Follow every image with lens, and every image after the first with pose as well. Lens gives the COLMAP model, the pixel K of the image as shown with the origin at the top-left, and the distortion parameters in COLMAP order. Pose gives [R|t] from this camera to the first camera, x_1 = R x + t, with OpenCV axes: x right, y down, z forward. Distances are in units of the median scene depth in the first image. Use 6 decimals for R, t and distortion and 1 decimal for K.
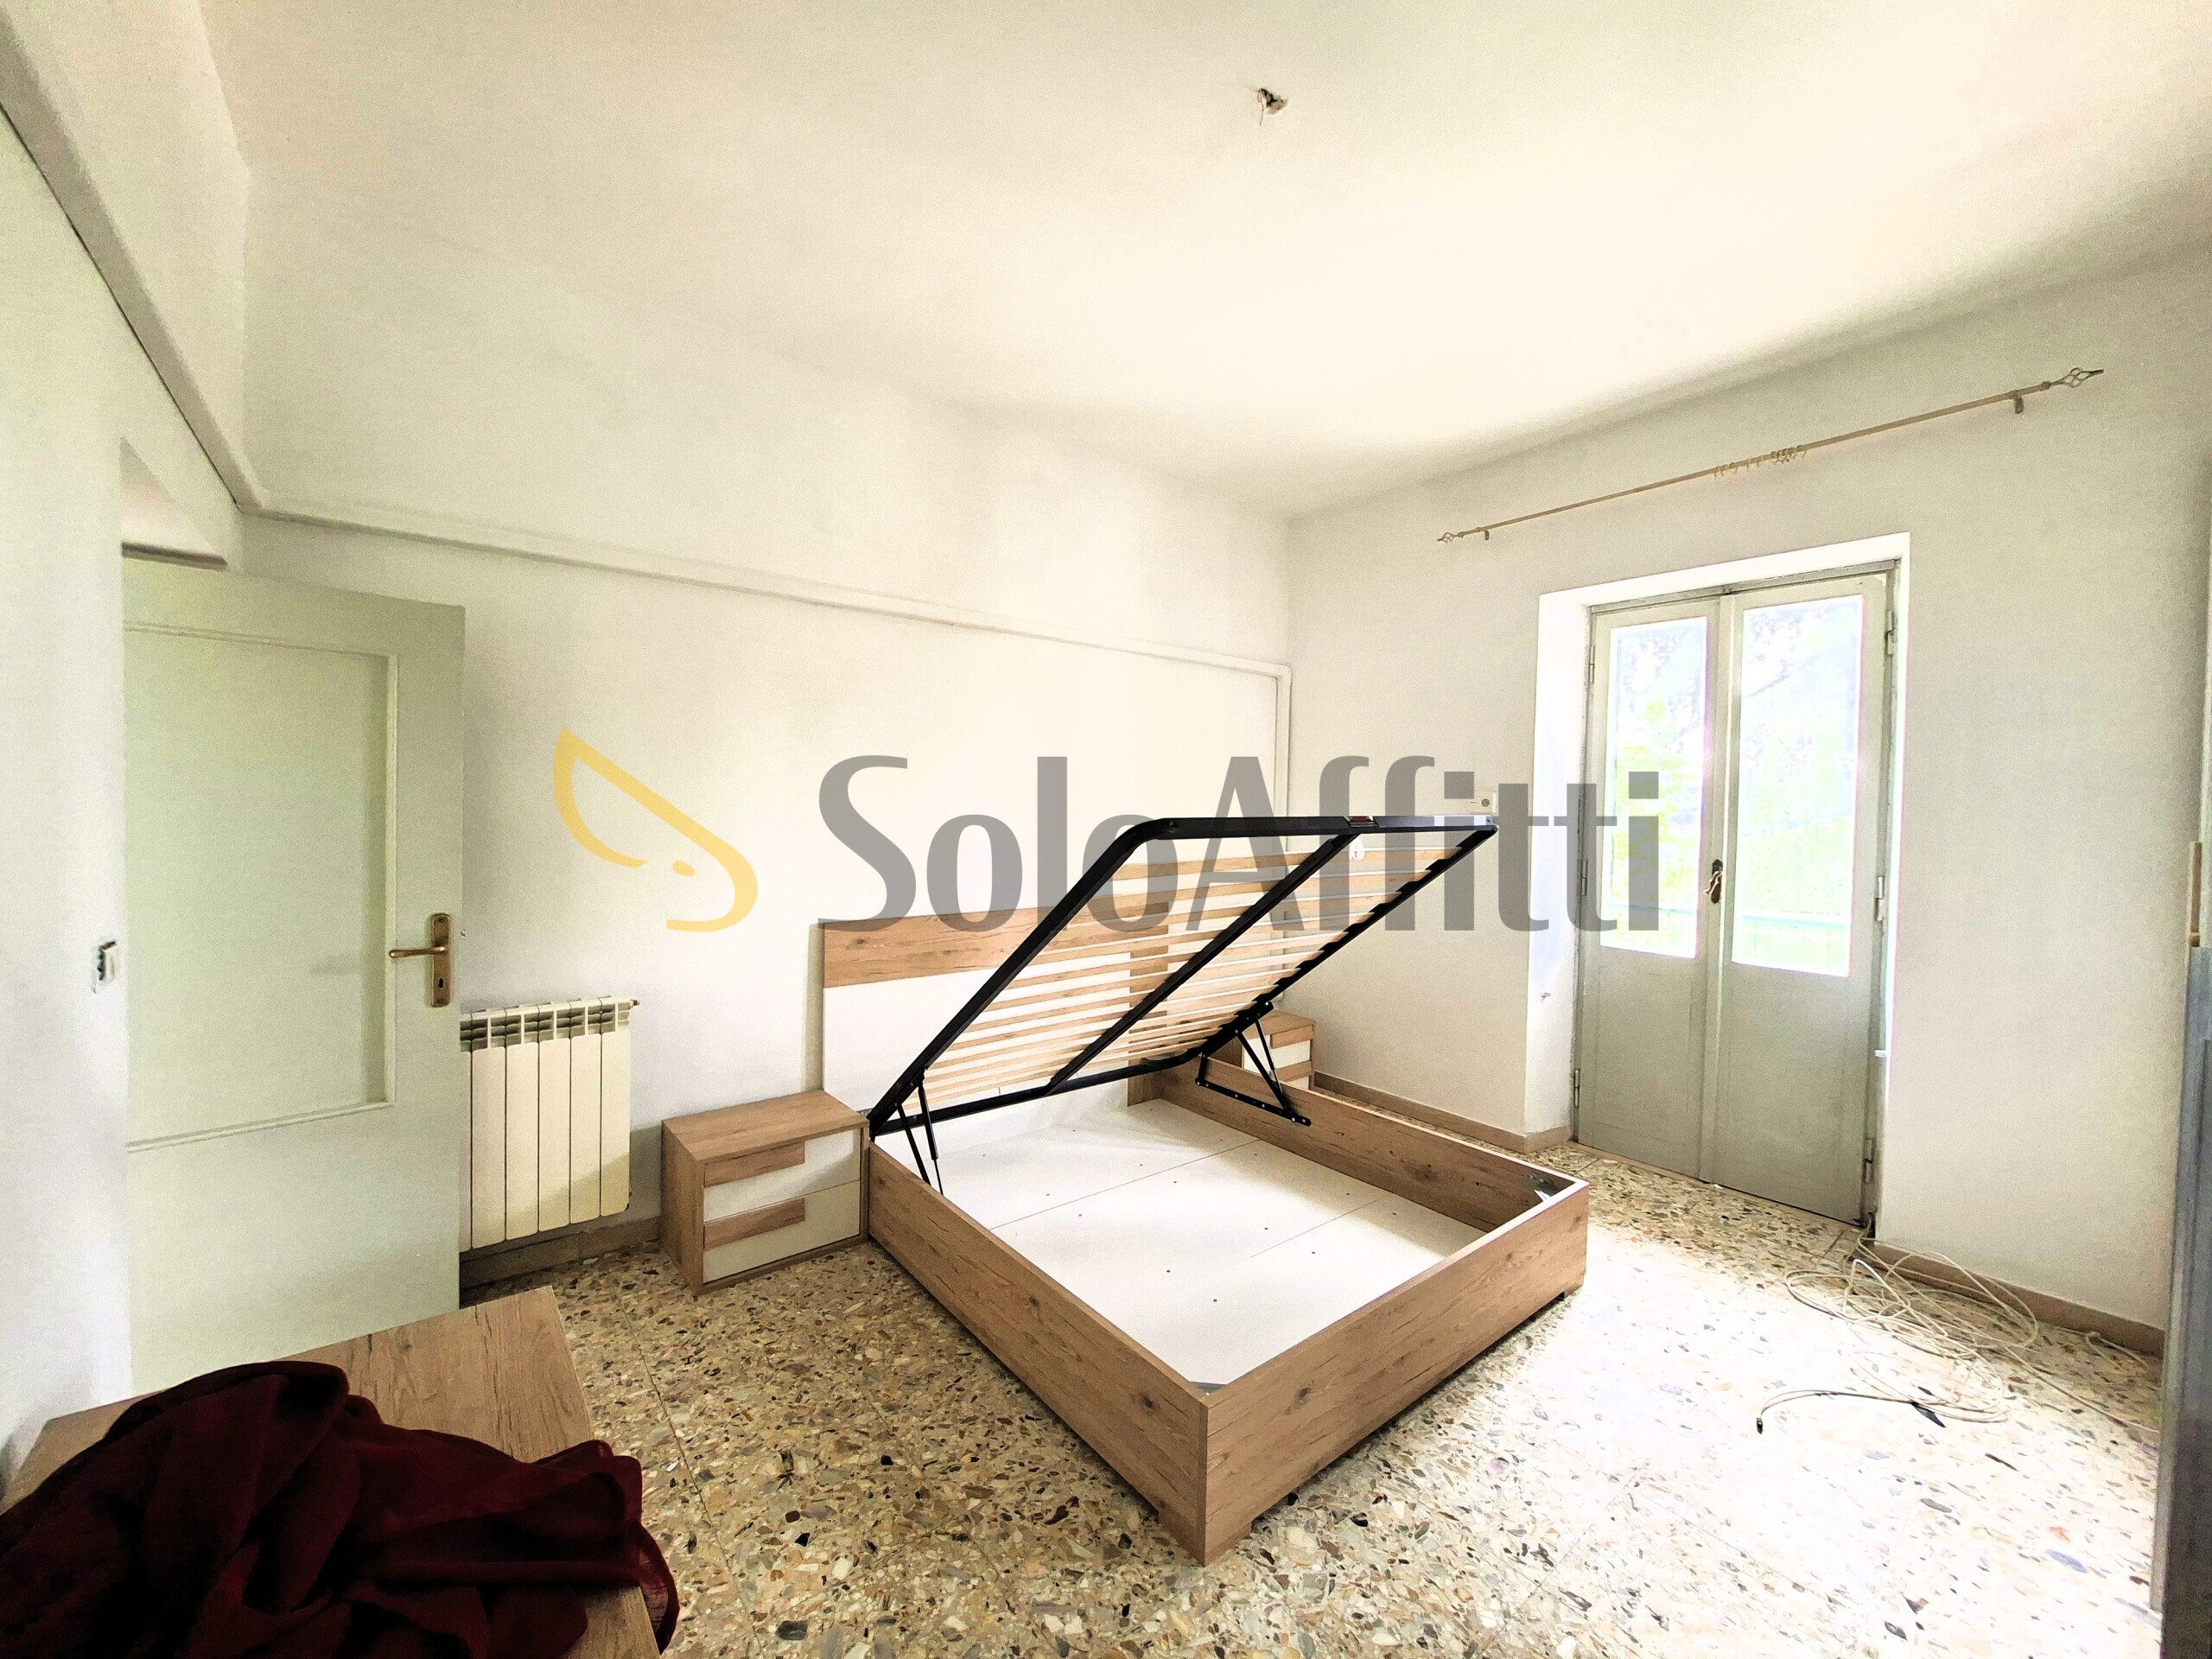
lens RADIAL K [[865.3, 0, 1102.4], [0, 865.3, 825.0], [0, 0, 1]] dist [-0.004502, 0.001512]
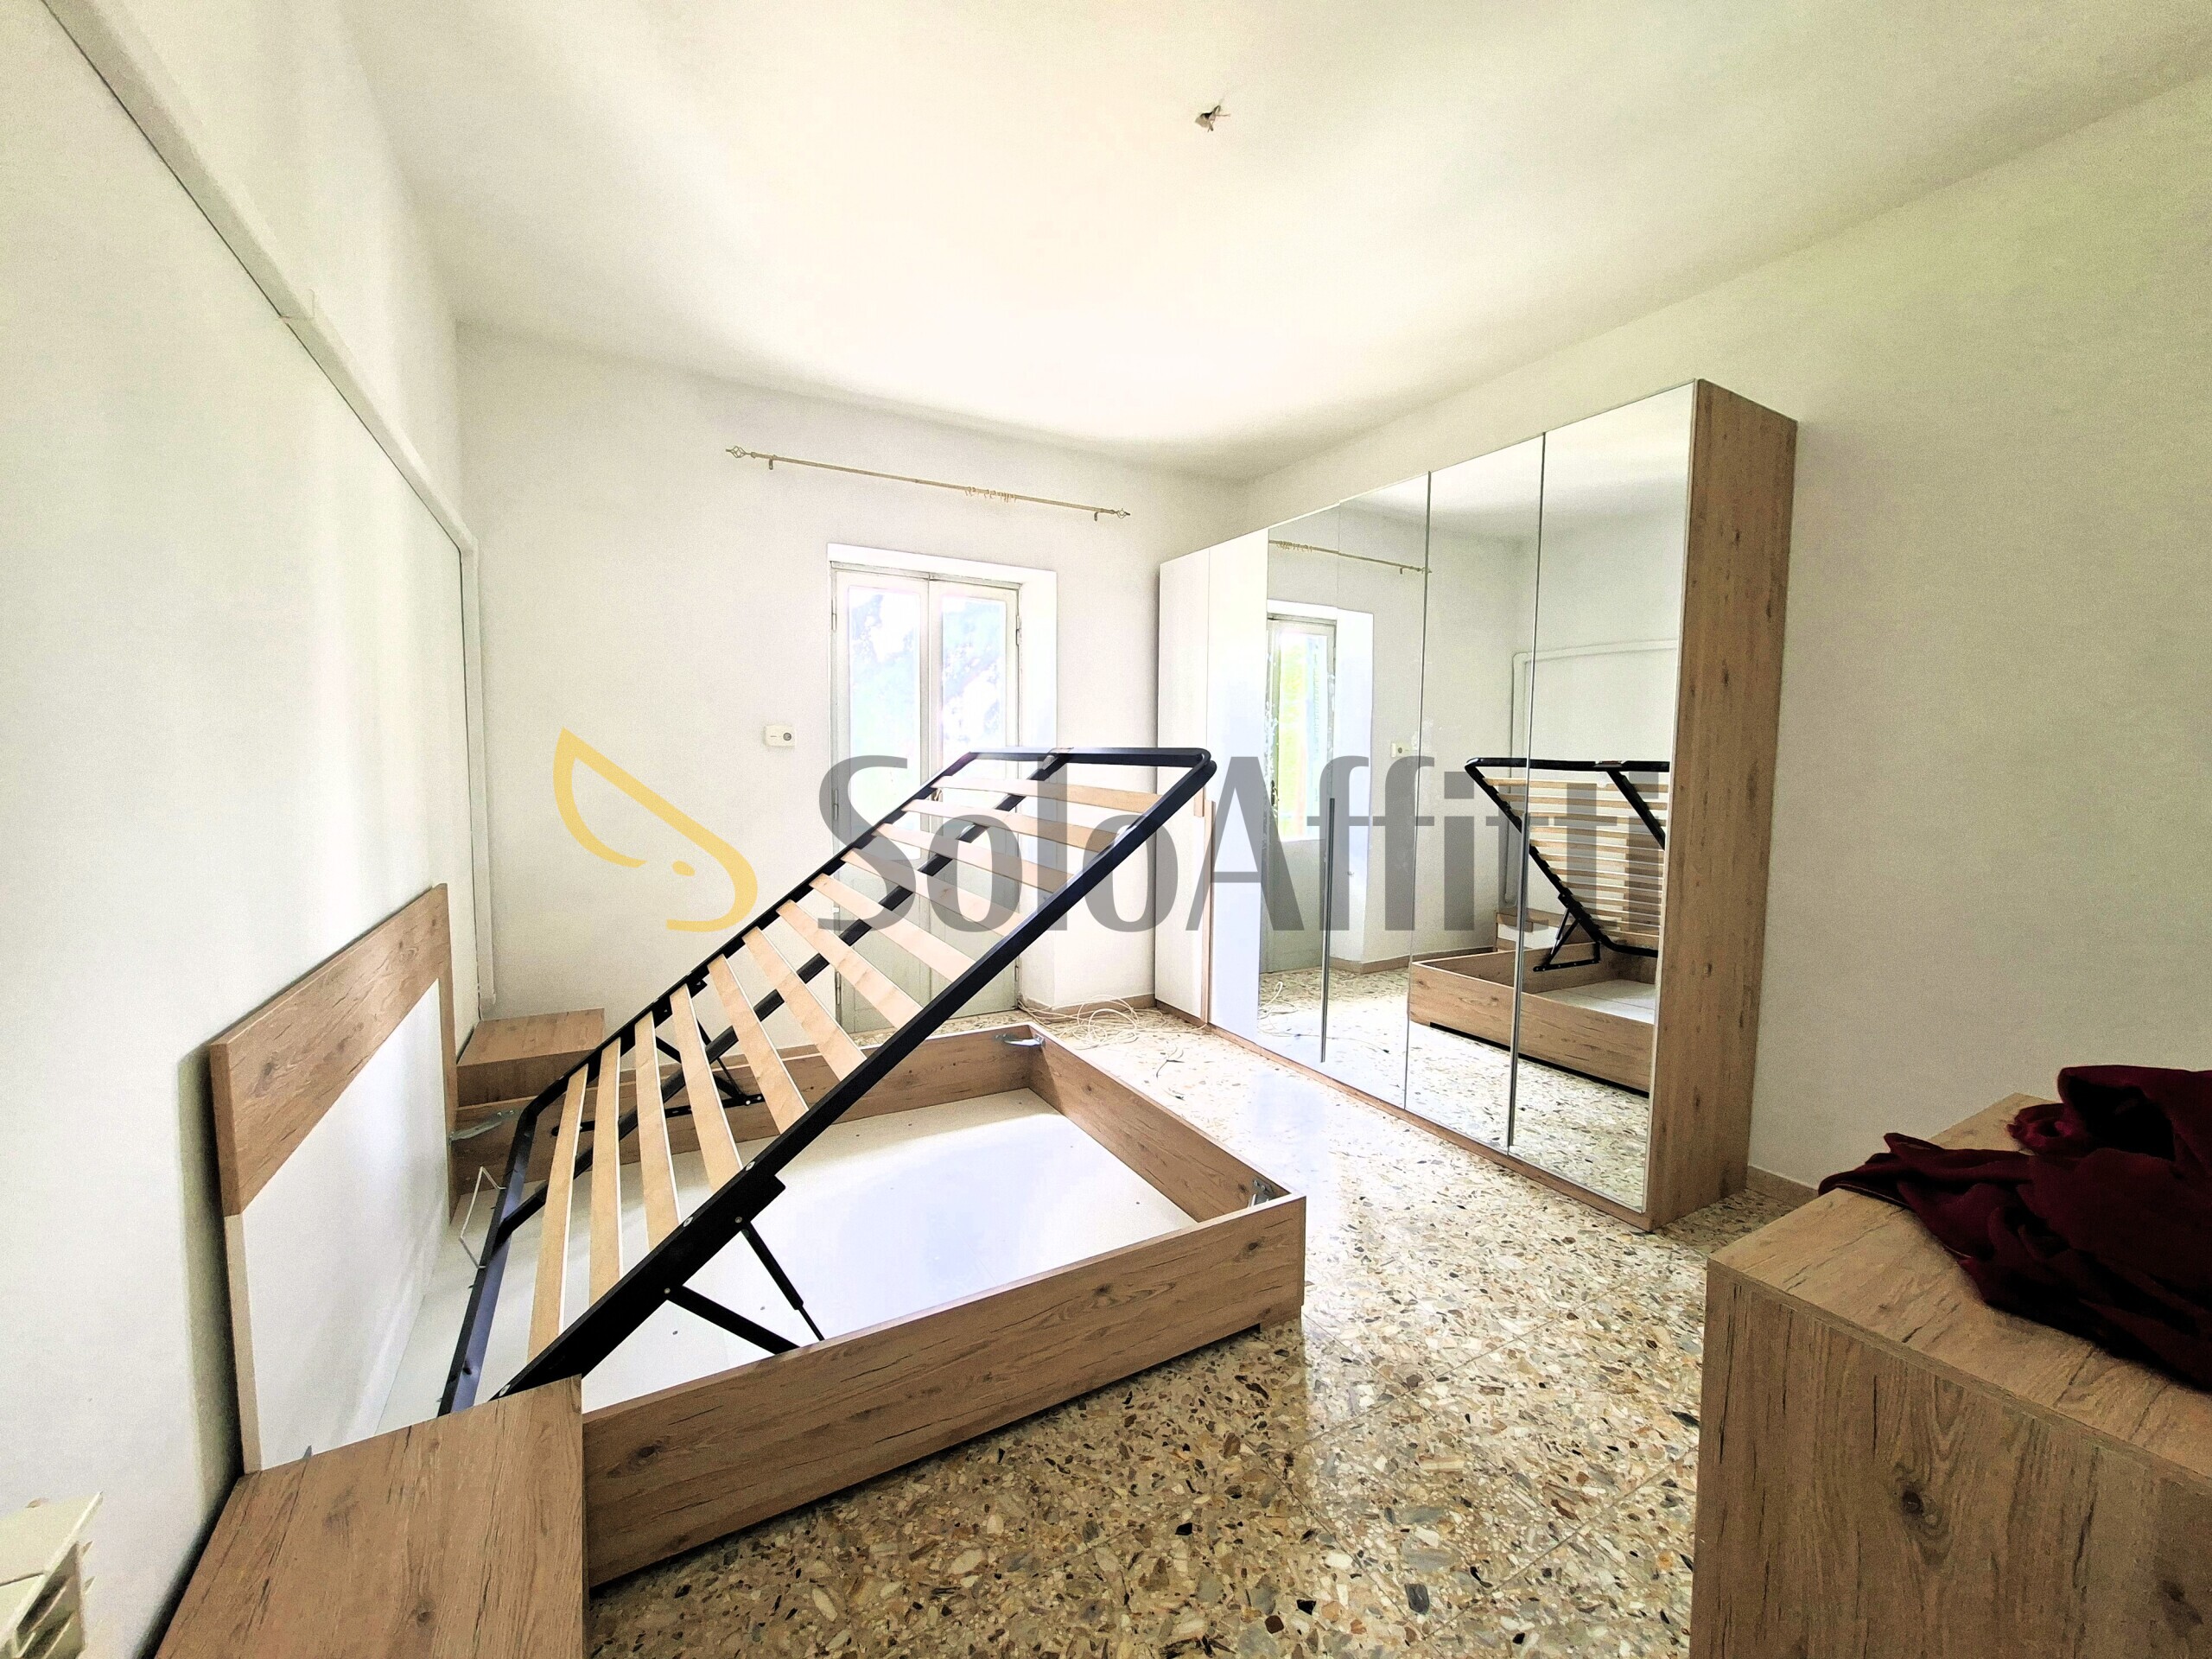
lens RADIAL K [[865.3, 0, 1110.6], [0, 865.3, 834.3], [0, 0, 1]] dist [-0.004502, 0.001512]
pose [[0.149013, -0.093553, 0.984400, -1.101270], [0.003969, 0.995563, 0.094013, -0.004265], [-0.988827, -0.010102, 0.148723, 1.038853]]
